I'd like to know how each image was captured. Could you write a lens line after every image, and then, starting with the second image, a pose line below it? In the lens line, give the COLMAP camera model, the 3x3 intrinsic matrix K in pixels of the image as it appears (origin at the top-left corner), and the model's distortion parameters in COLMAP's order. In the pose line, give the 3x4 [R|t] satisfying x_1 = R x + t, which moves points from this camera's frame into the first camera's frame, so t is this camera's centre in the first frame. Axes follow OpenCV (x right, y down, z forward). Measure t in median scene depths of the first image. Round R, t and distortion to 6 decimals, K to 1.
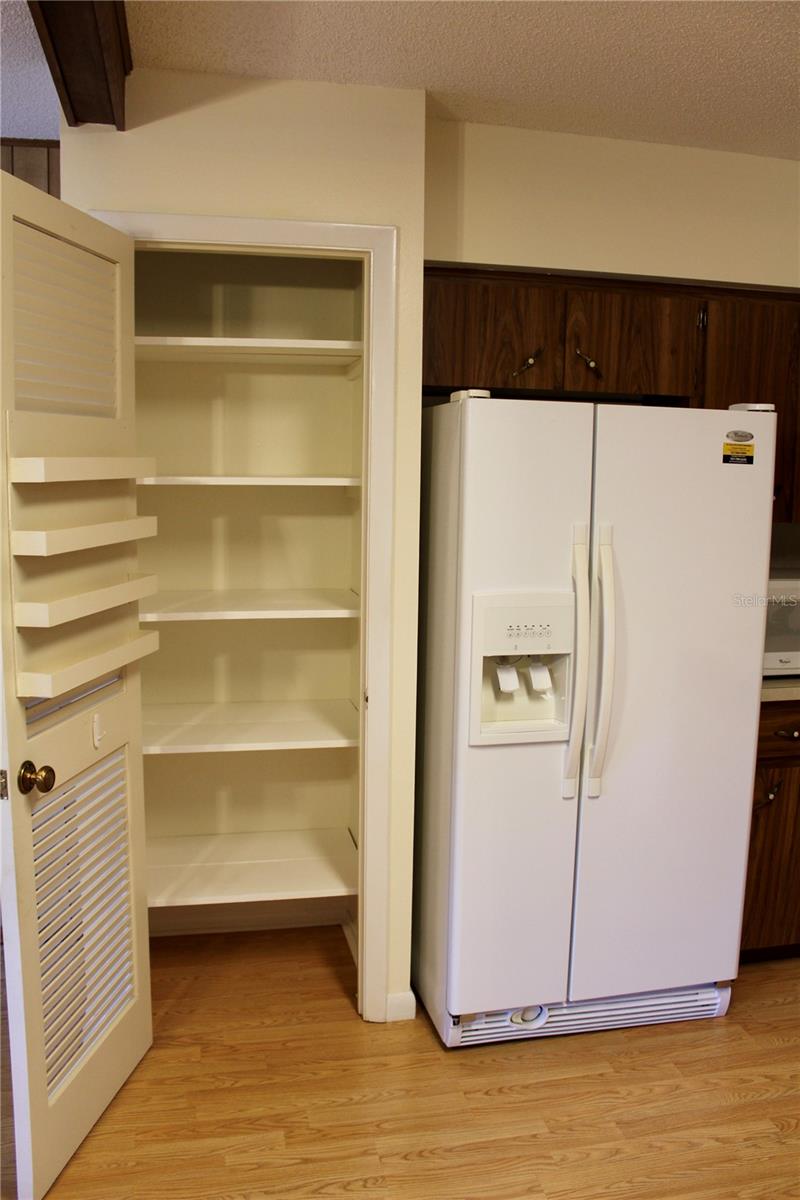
lens RADIAL K [[988.8, 0, 400.0], [0, 988.8, 600.0], [0, 0, 1]] dist [-0.100586, 0.016067]
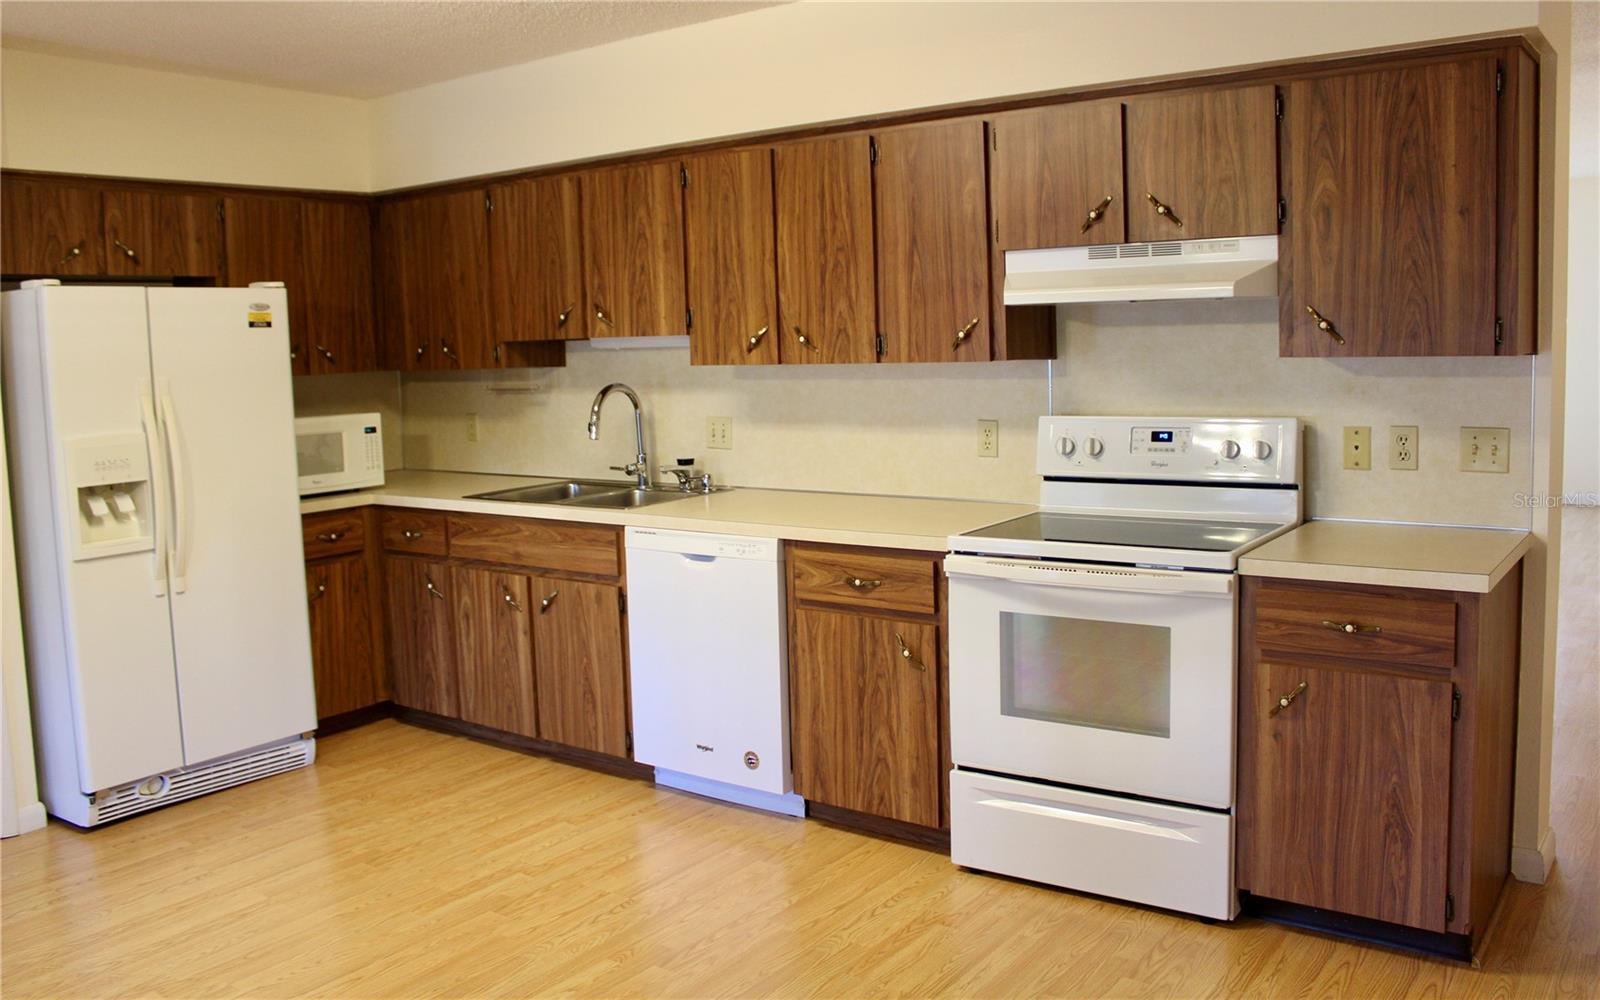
lens RADIAL K [[1295.3, 0, 801.6], [0, 1295.3, 468.0], [0, 0, 1]] dist [-0.155748, 0.097489]
pose [[0.746726, -0.102932, 0.657119, -0.224881], [0.129592, 0.991535, 0.008052, 0.118005], [-0.652385, 0.079145, 0.753744, -0.682509]]
